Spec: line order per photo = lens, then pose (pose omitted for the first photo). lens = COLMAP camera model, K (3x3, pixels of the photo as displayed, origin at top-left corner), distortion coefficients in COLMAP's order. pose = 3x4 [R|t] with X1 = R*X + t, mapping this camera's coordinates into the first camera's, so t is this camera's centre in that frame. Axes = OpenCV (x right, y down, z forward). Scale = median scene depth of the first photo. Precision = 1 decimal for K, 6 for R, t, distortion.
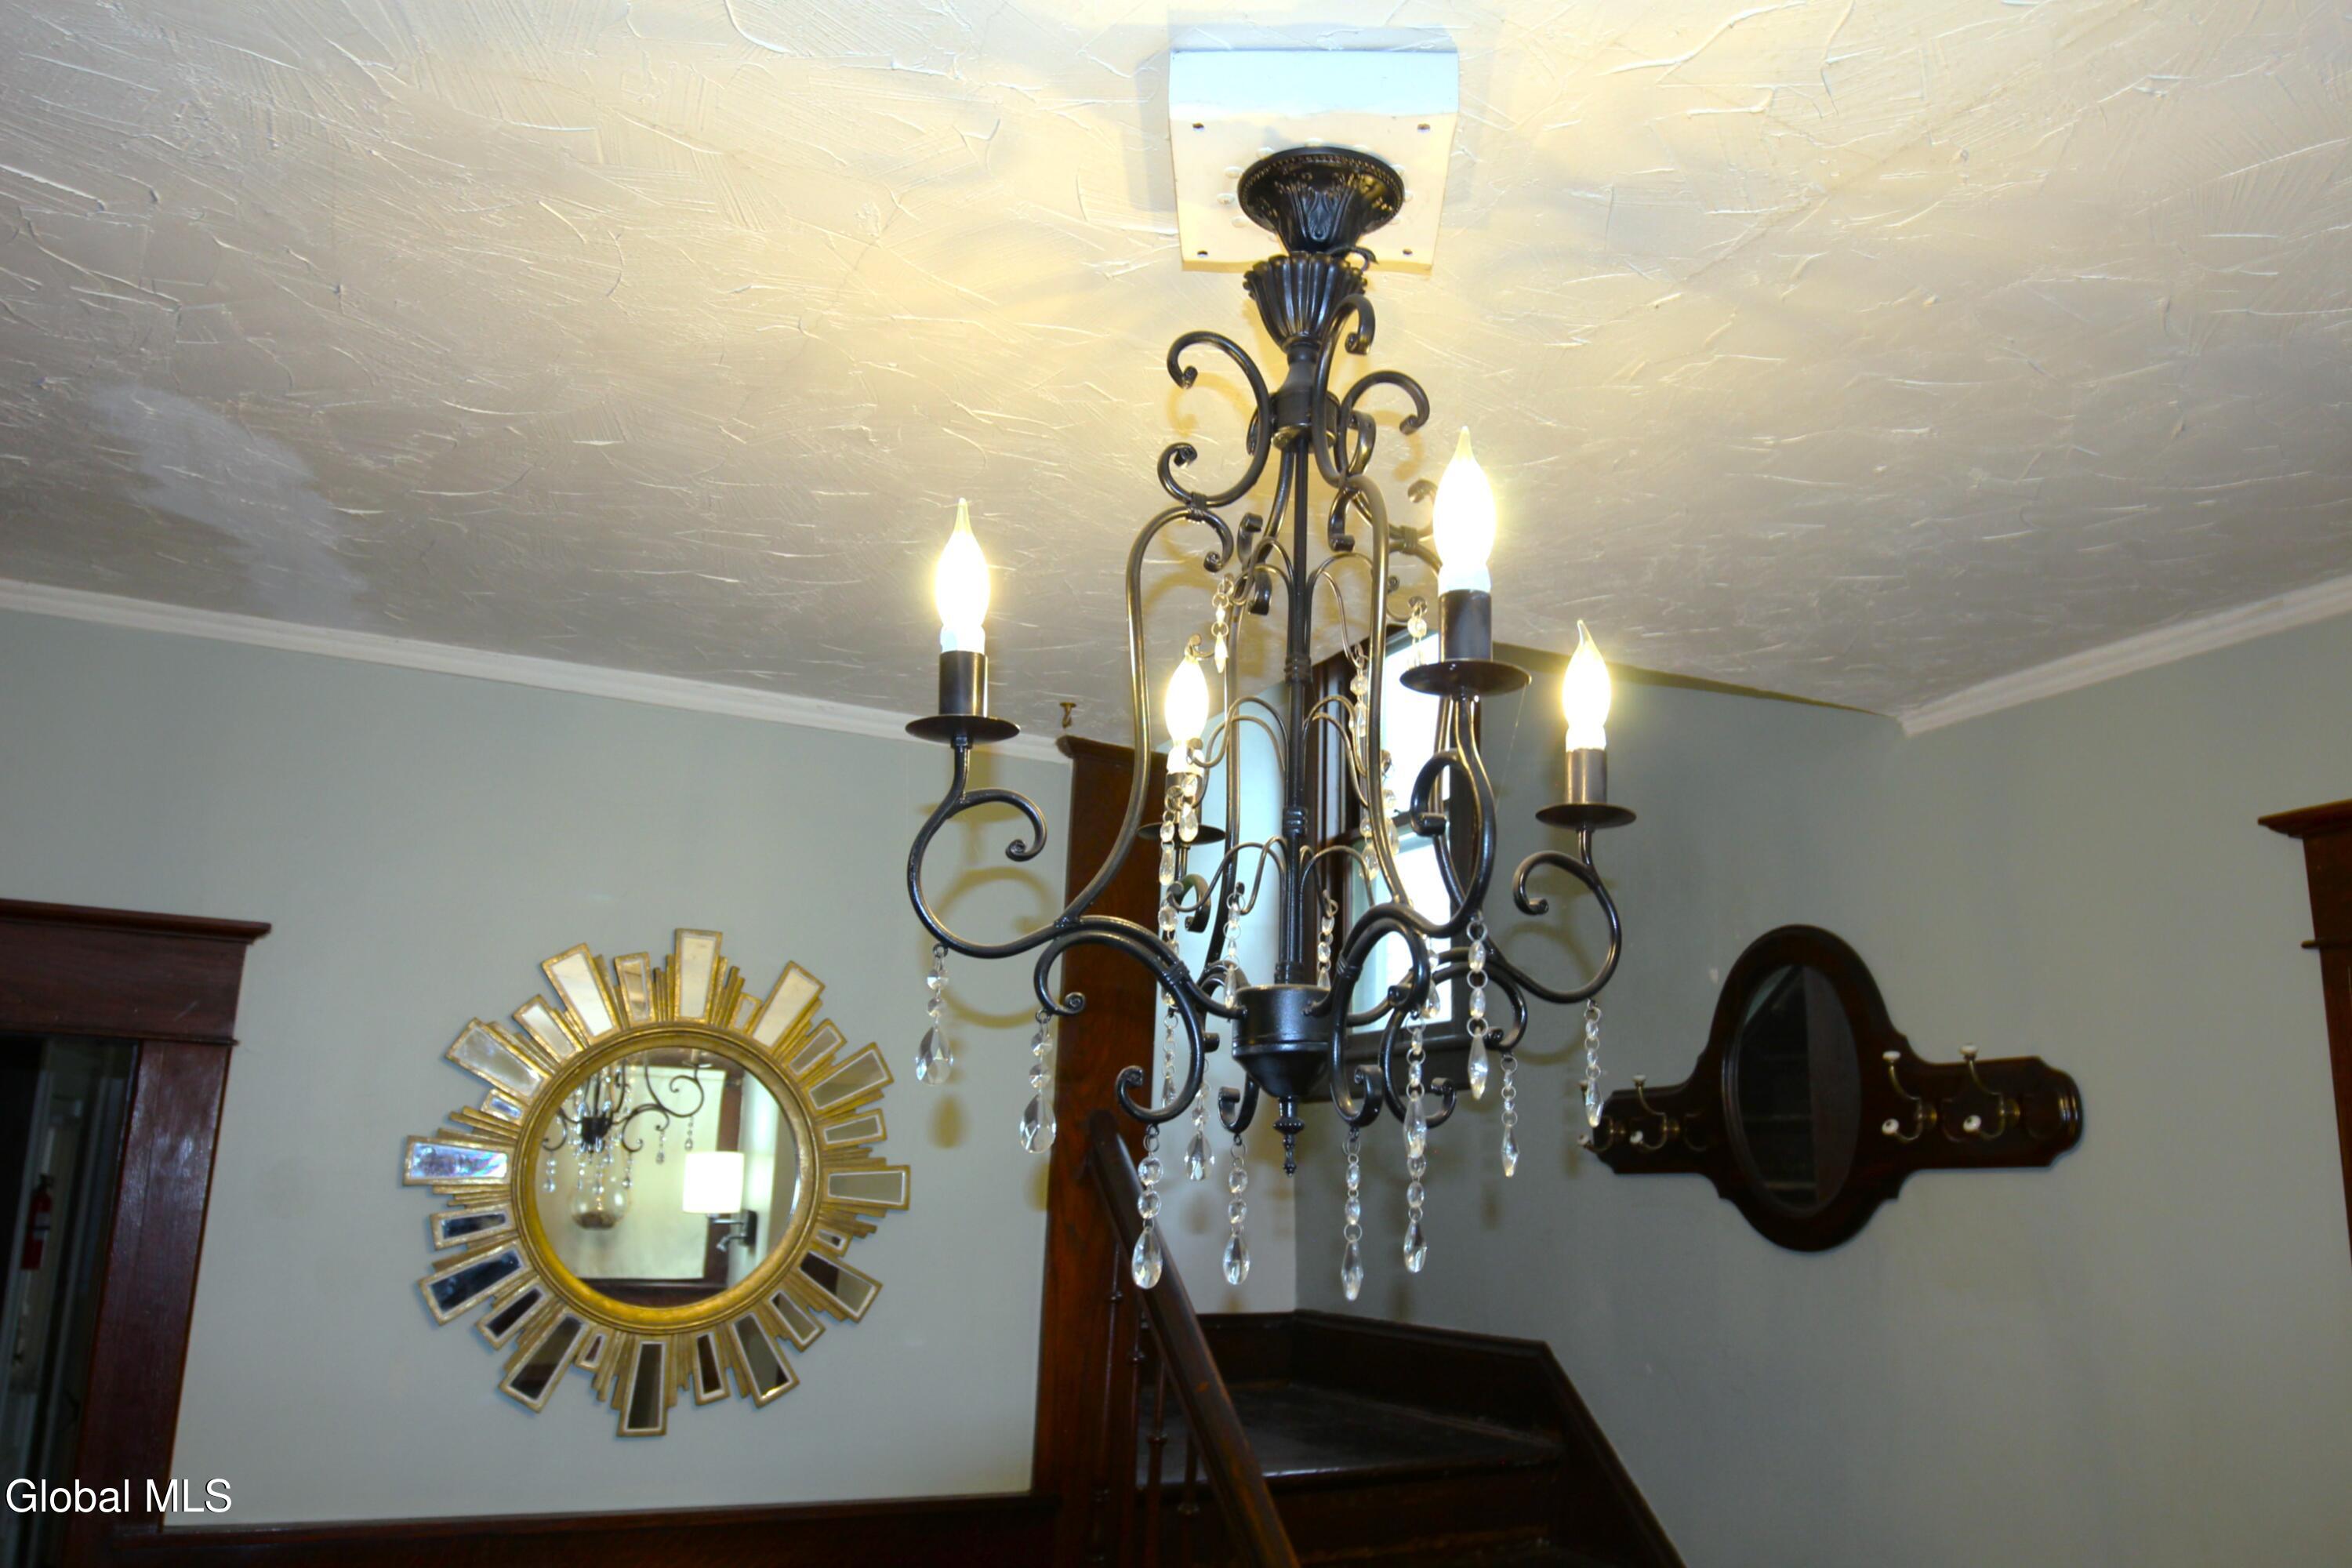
lens RADIAL K [[1739.7, 0, 1178.9], [0, 1739.7, 792.9], [0, 0, 1]] dist [-0.030978, -0.002020]
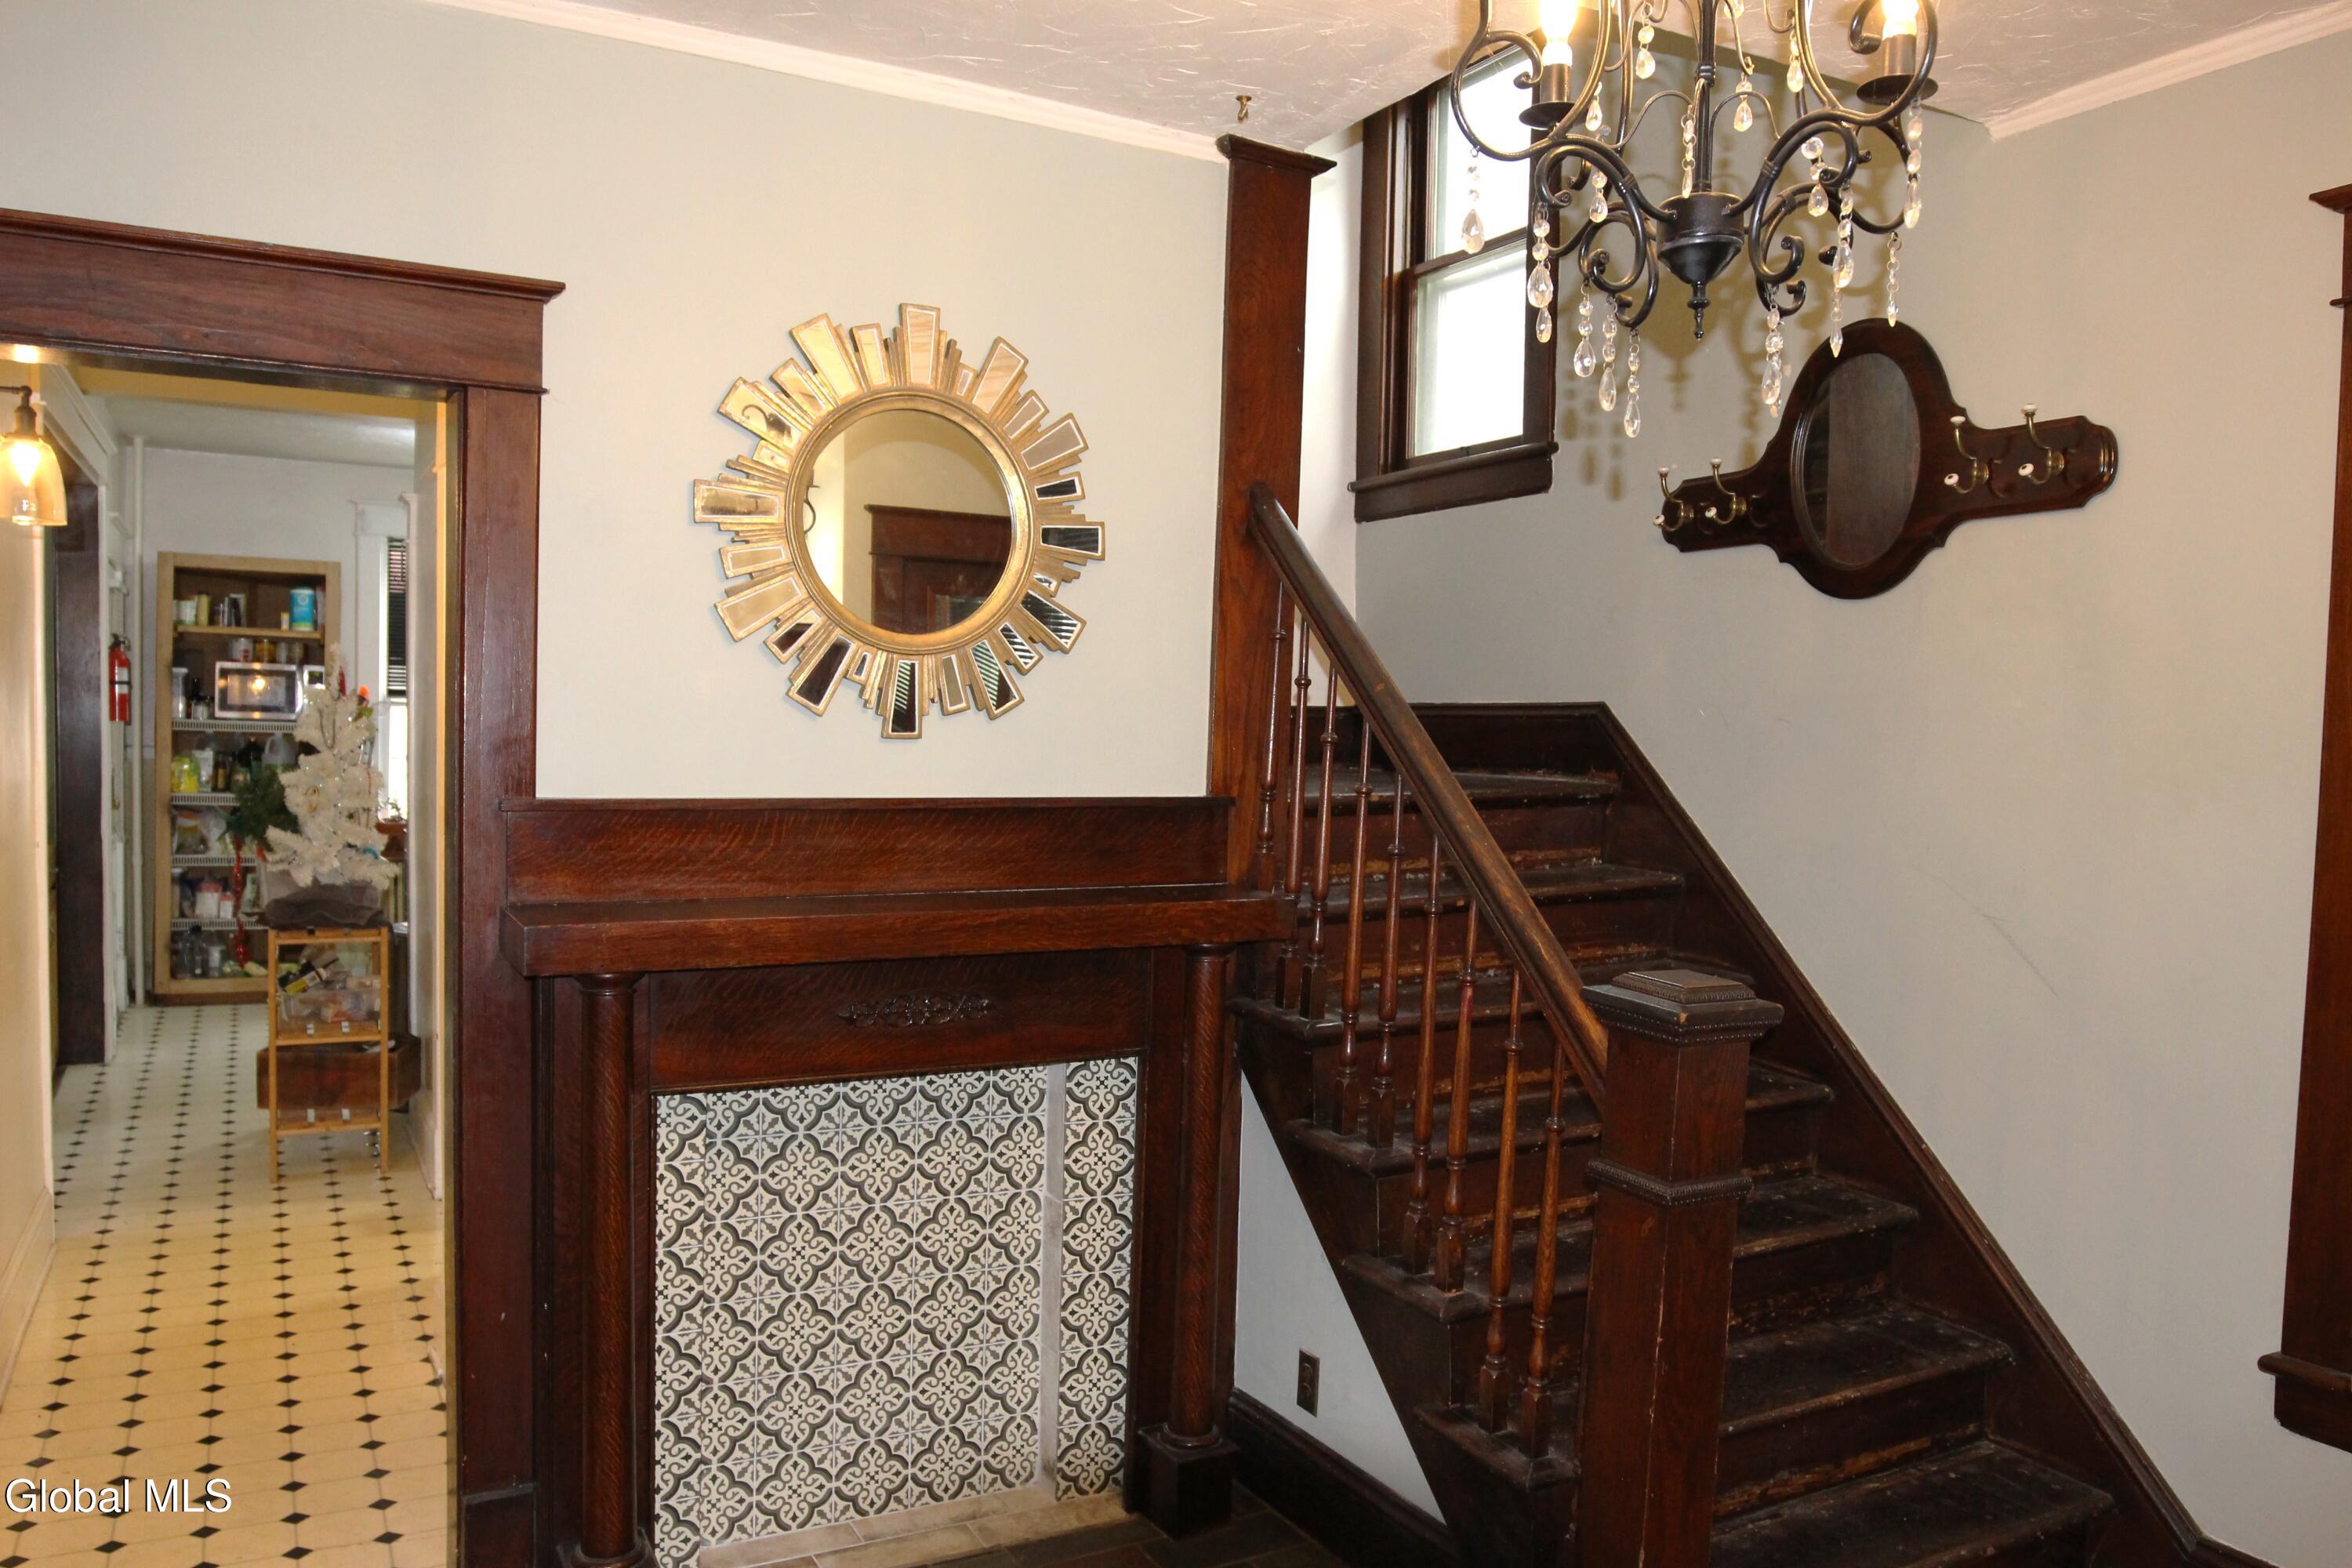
lens RADIAL K [[1743.1, 0, 1172.8], [0, 1743.1, 802.3], [0, 0, 1]] dist [-0.030310, -0.001985]
pose [[0.998574, -0.008769, 0.052666, -0.182825], [-0.005730, 0.963123, 0.269001, 0.088212], [-0.053083, -0.268919, 0.961699, -0.170113]]
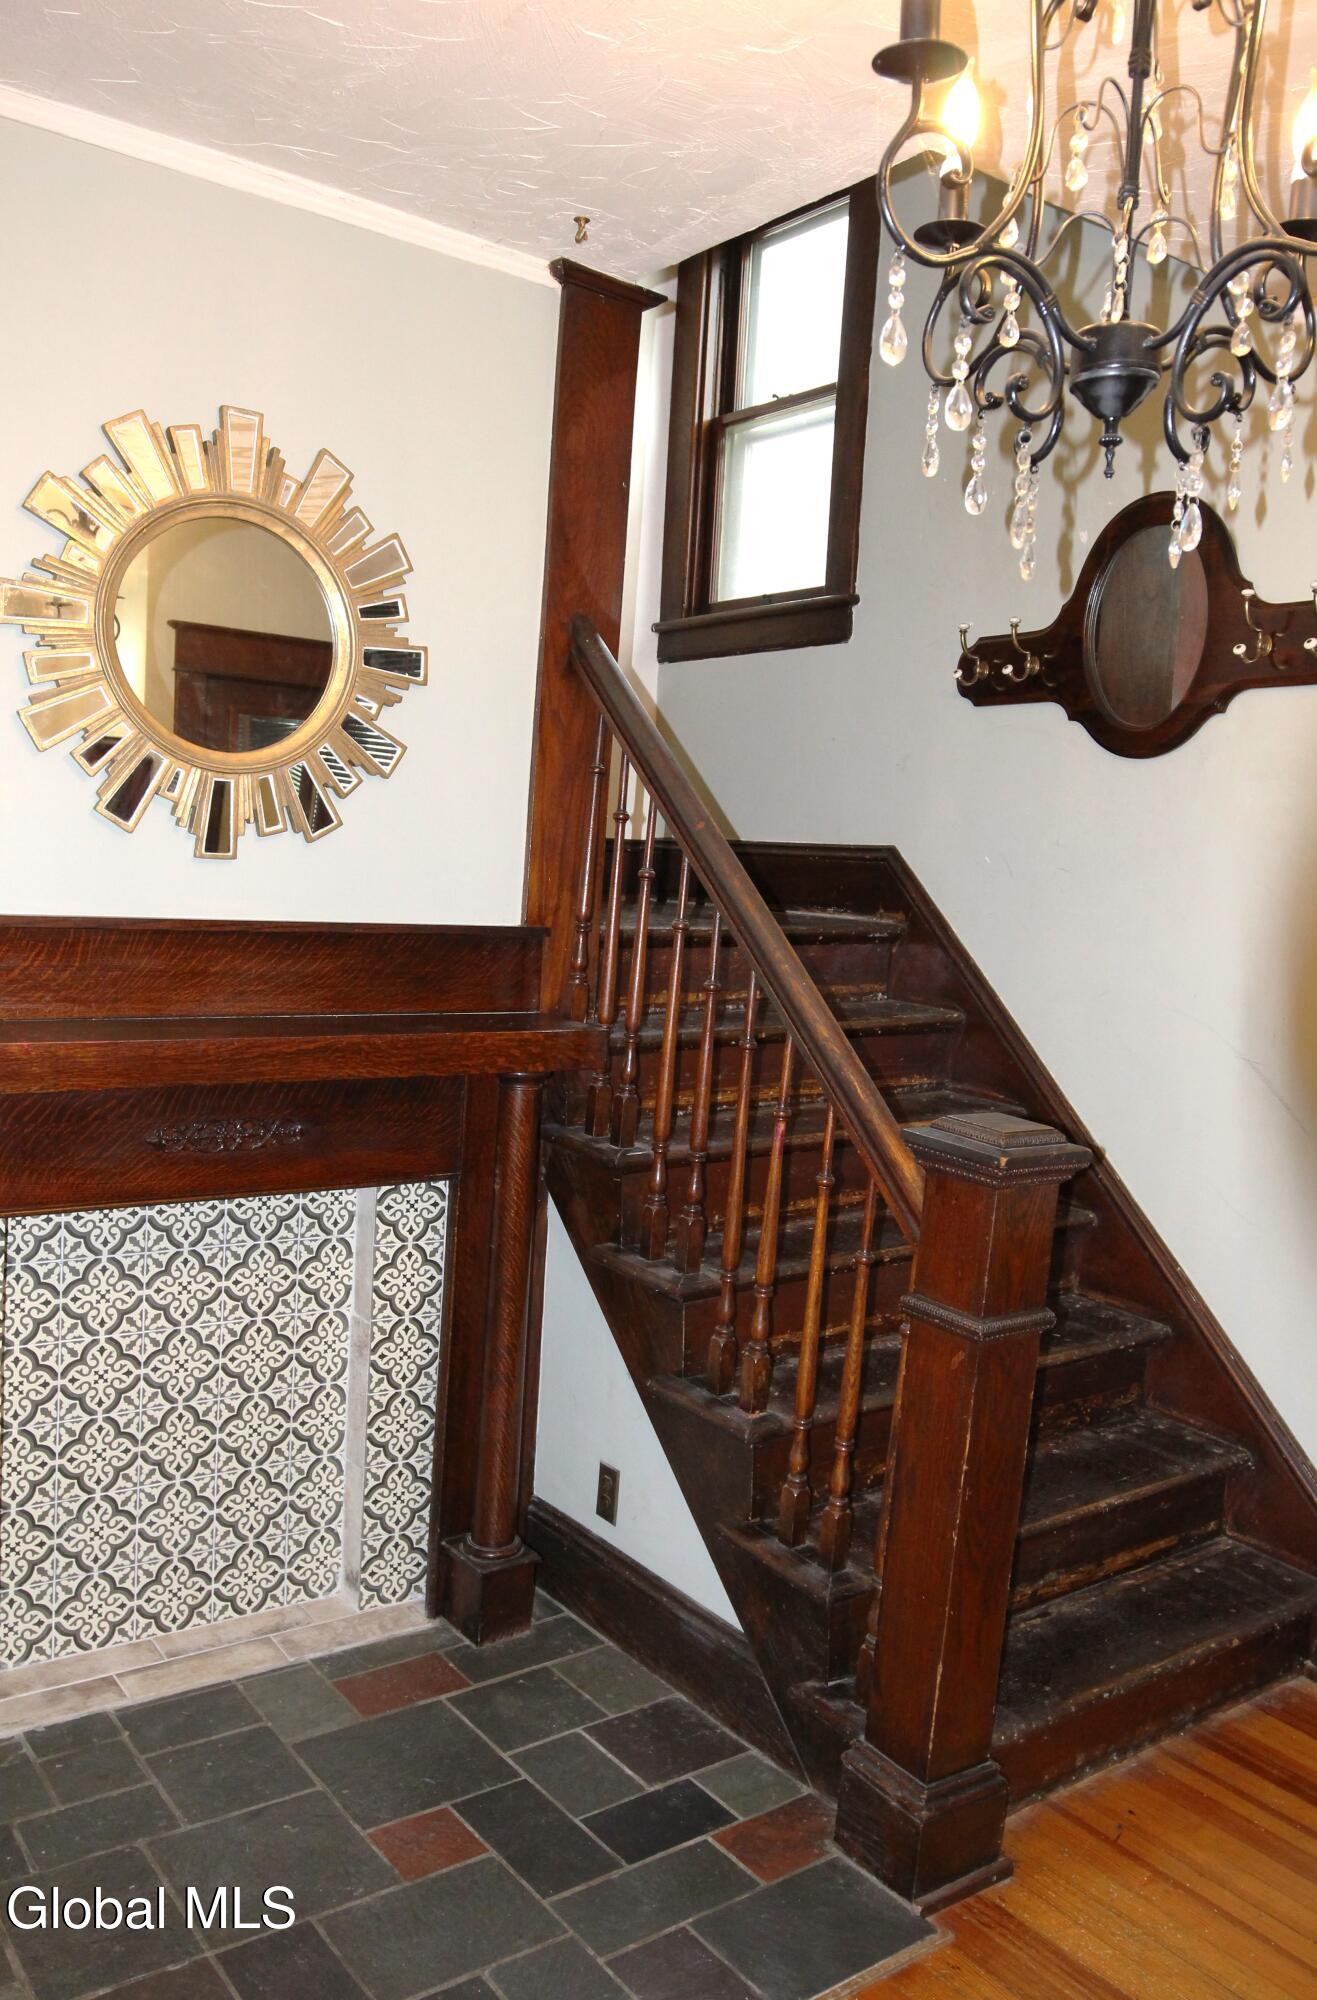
lens RADIAL K [[1588.7, 0, 675.6], [0, 1588.7, 1021.3], [0, 0, 1]] dist [-0.026384, -0.004324]
pose [[0.980798, 0.009444, 0.194798, -0.207701], [-0.073254, 0.943530, 0.323086, 0.104671], [-0.180747, -0.331152, 0.926104, -0.079013]]
